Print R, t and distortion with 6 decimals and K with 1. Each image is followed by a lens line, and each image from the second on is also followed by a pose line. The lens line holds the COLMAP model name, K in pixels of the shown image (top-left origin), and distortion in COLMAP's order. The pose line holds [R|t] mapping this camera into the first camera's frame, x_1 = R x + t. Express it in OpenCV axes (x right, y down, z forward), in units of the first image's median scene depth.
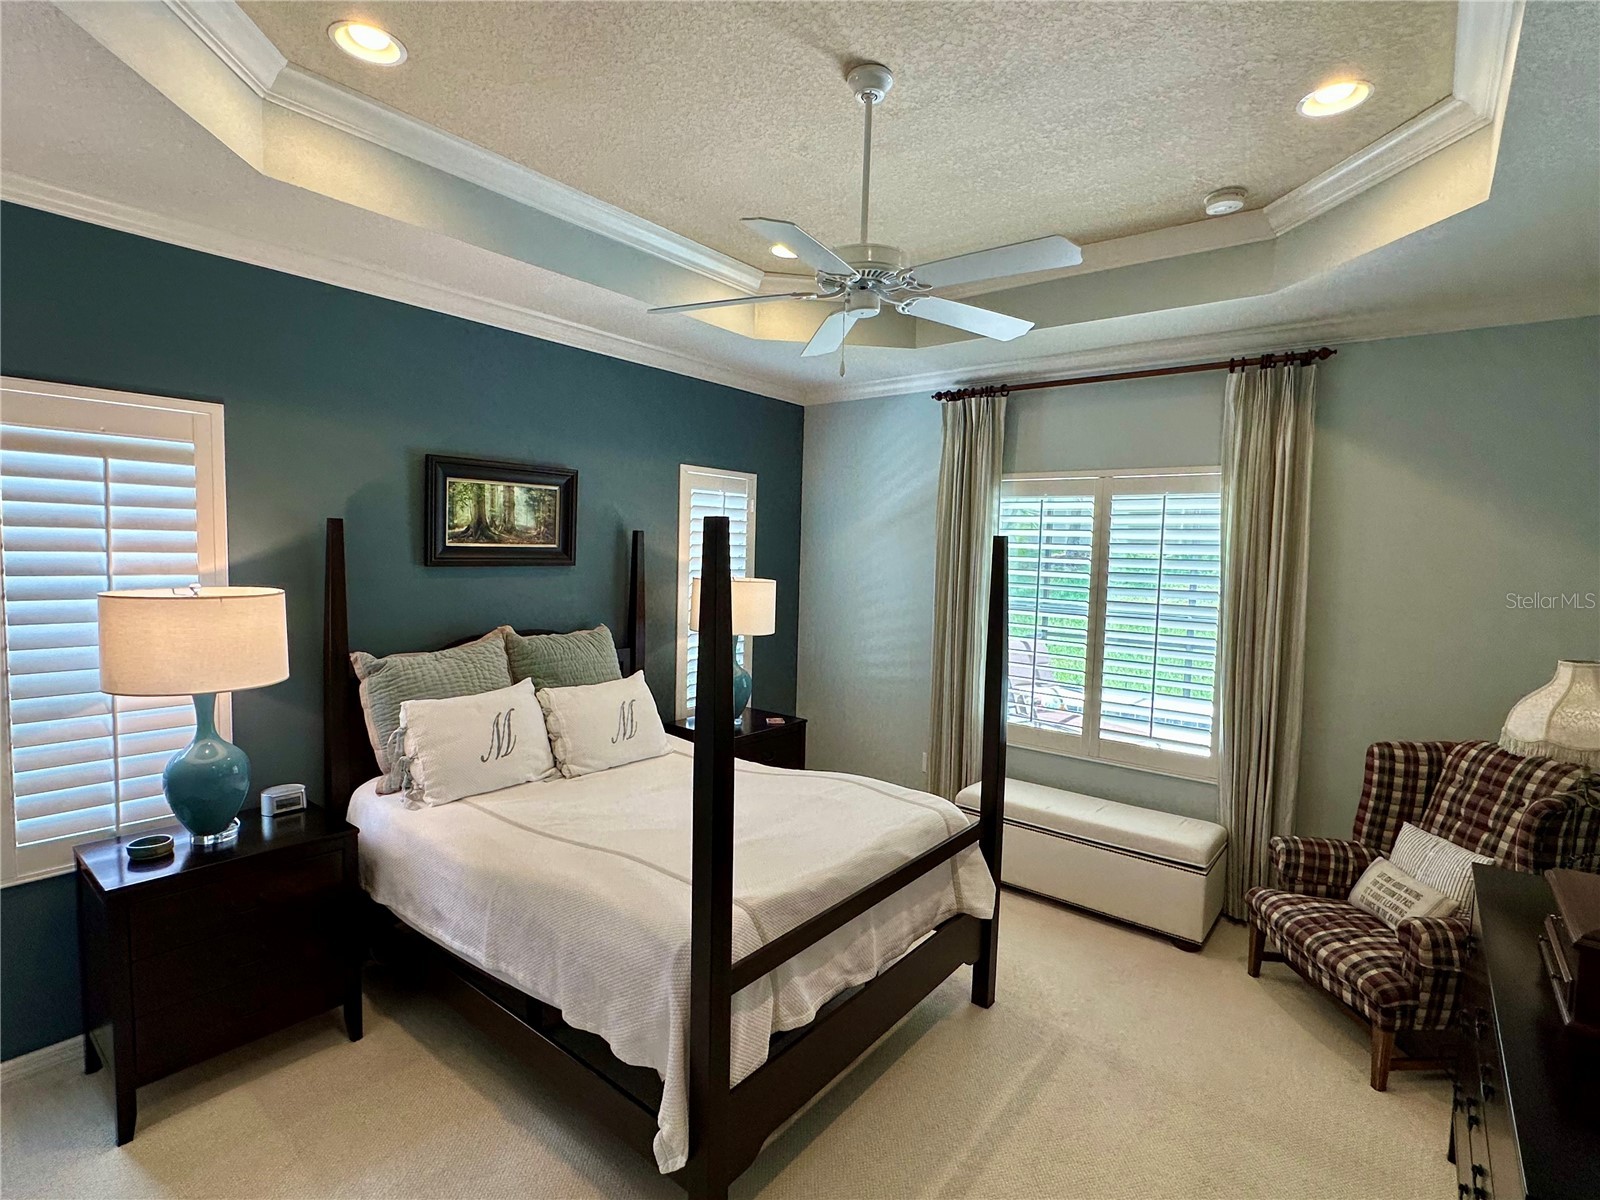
lens RADIAL K [[770.4, 0, 800.0], [0, 770.4, 600.0], [0, 0, 1]] dist [-0.010523, 0.002833]
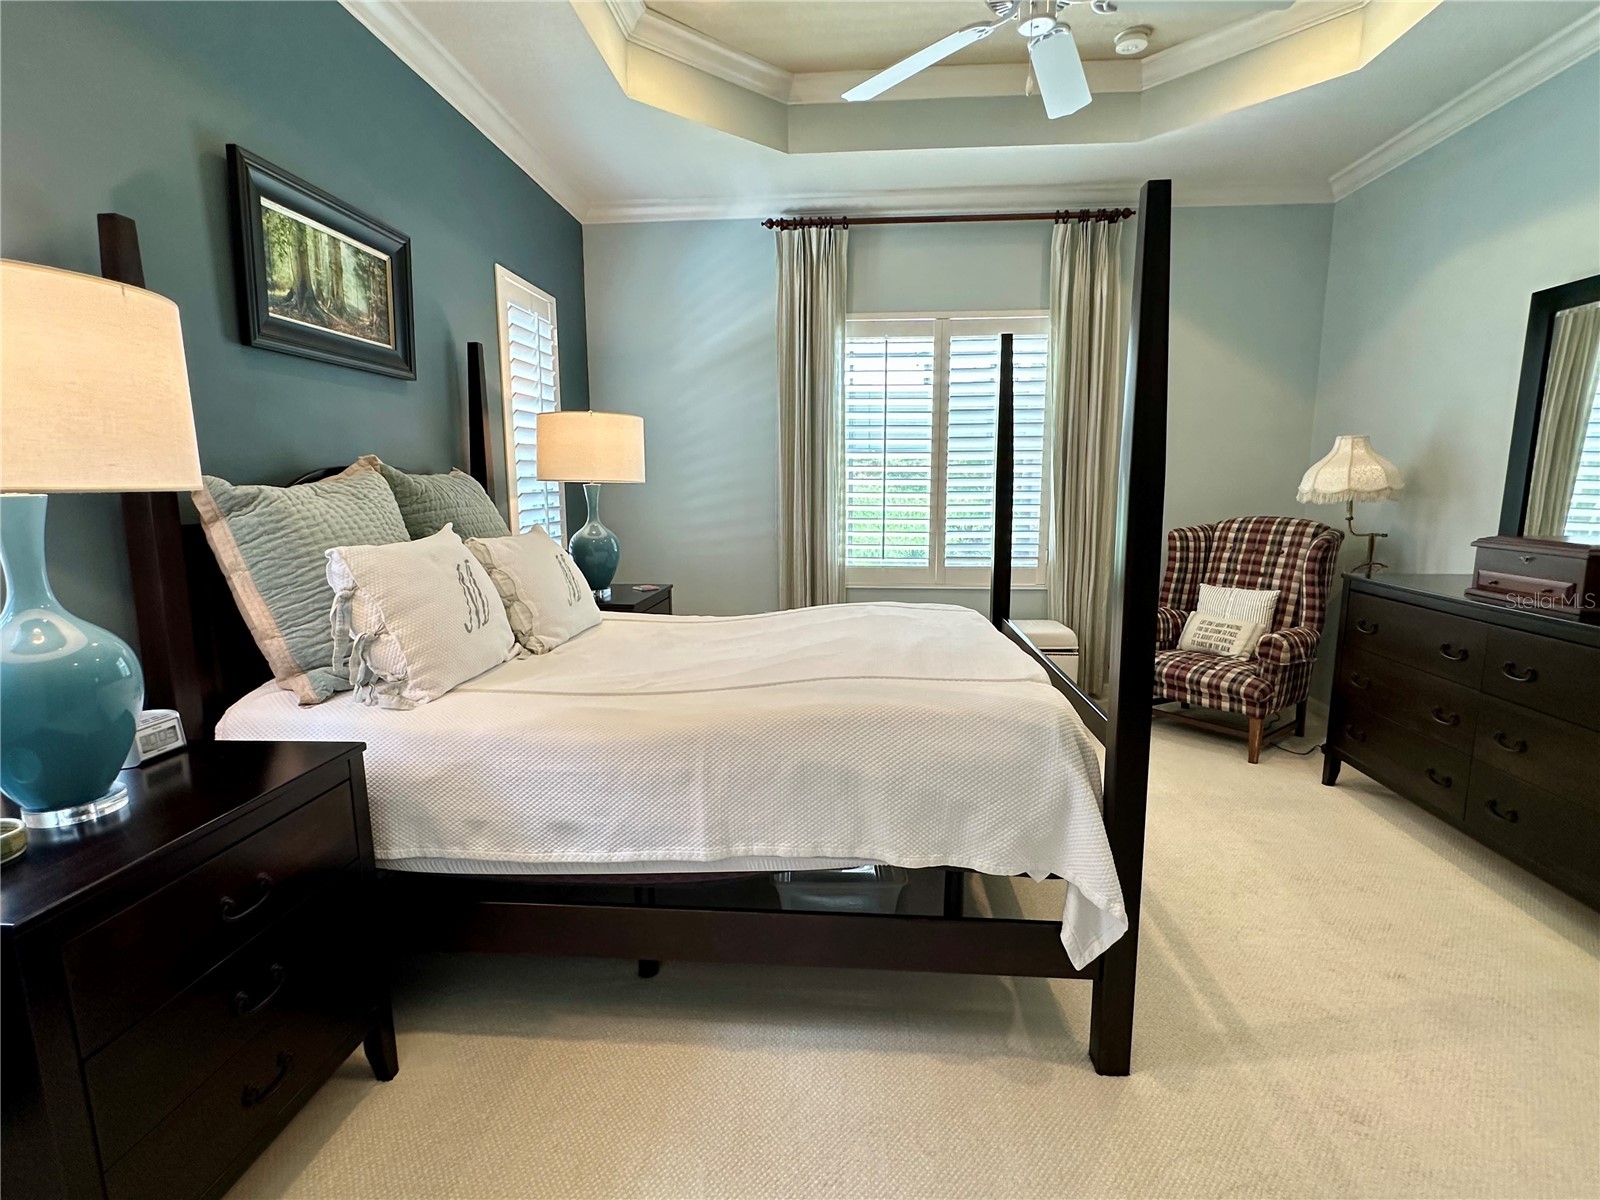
lens RADIAL K [[770.4, 0, 800.0], [0, 770.4, 600.0], [0, 0, 1]] dist [-0.010523, 0.002833]
pose [[0.828251, -0.116139, 0.548190, -0.511398], [0.063949, 0.991485, 0.113436, 0.119651], [-0.556697, -0.058897, 0.828625, 0.274338]]
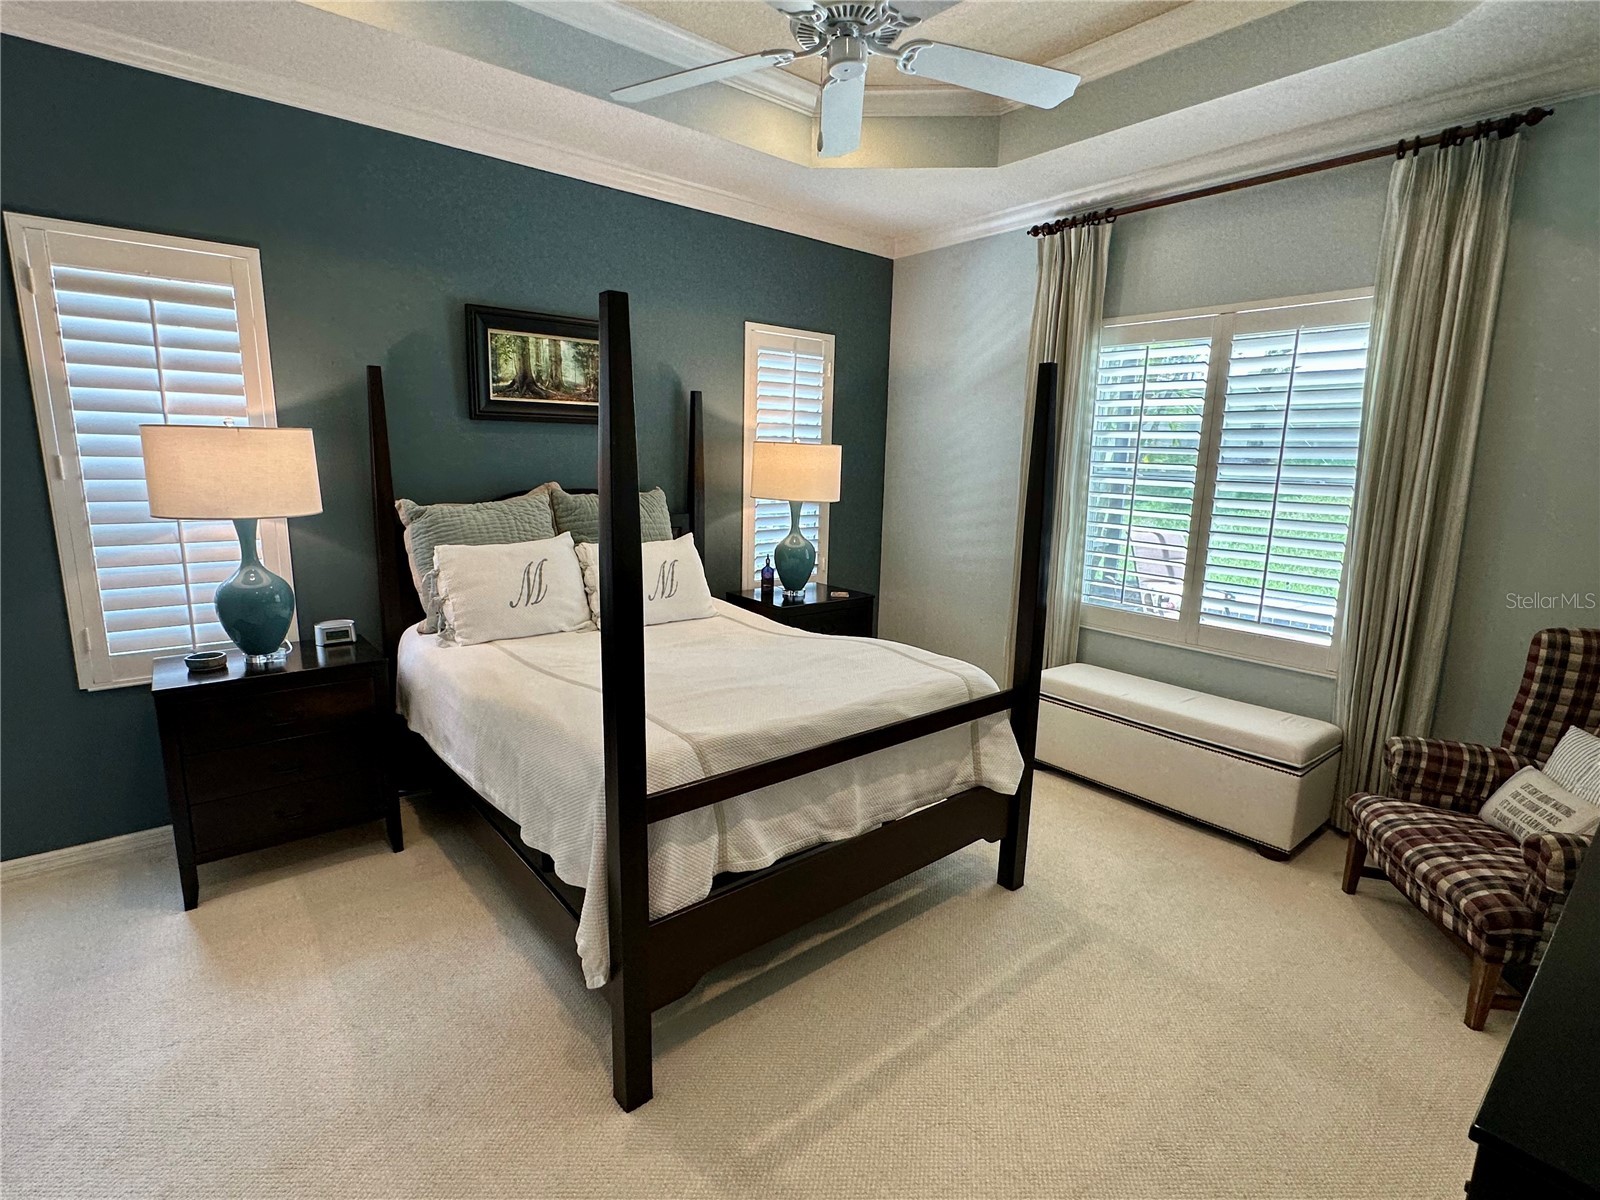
lens RADIAL K [[770.4, 0, 800.0], [0, 770.4, 600.0], [0, 0, 1]] dist [-0.010523, 0.002833]
pose [[0.979404, 0.033340, -0.199137, 0.156641], [-0.010175, 0.993169, 0.116237, 0.074806], [0.201652, -0.111816, 0.973054, 0.081579]]
